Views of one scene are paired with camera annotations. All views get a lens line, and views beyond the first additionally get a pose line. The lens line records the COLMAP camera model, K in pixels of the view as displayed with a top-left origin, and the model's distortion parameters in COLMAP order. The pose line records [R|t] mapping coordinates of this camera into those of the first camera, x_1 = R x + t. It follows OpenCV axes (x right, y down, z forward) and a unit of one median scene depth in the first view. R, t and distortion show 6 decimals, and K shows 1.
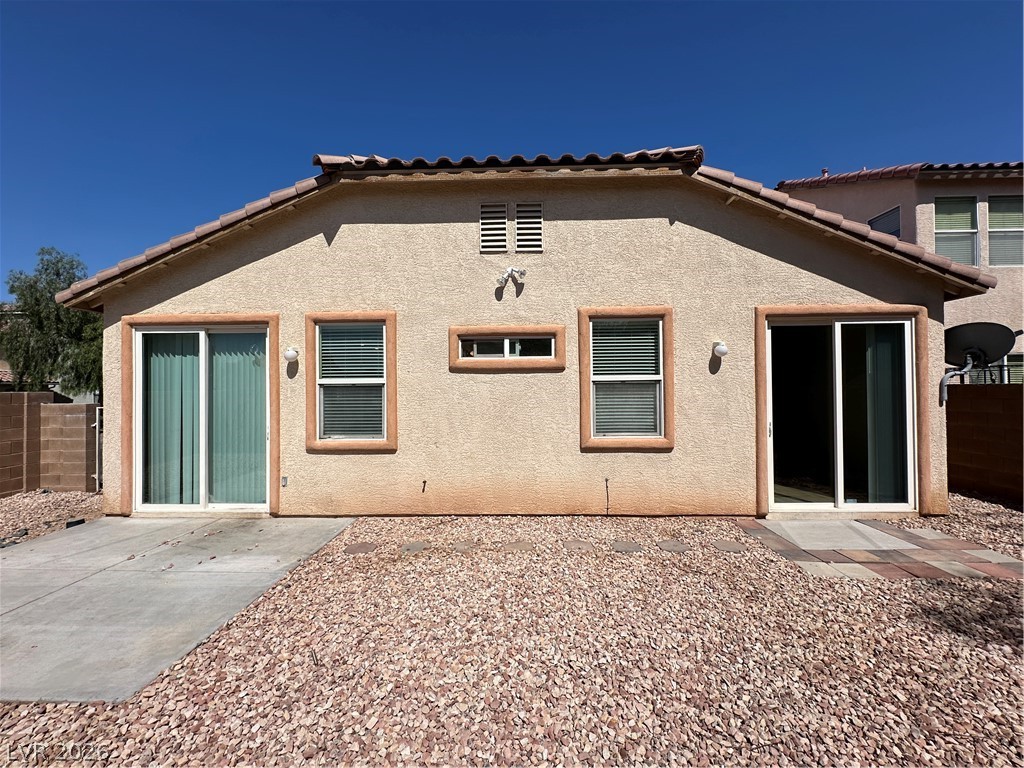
lens RADIAL K [[409.6, 0, 512.0], [0, 409.6, 384.0], [0, 0, 1]] dist [-0.001912, 0.000581]
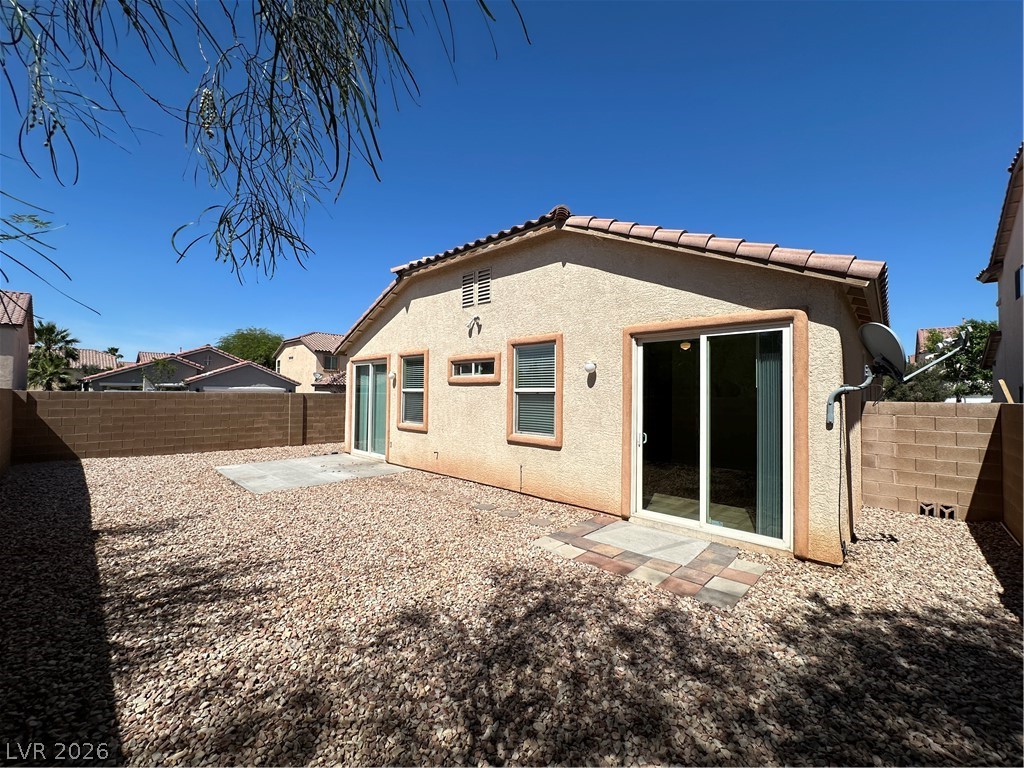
lens RADIAL K [[409.6, 0, 512.0], [0, 409.6, 384.0], [0, 0, 1]] dist [-0.001912, 0.000581]
pose [[0.752156, 0.001481, -0.658983, 1.078930], [-0.015606, 0.999757, -0.015566, -0.012677], [0.658800, 0.021992, 0.751996, -0.024886]]
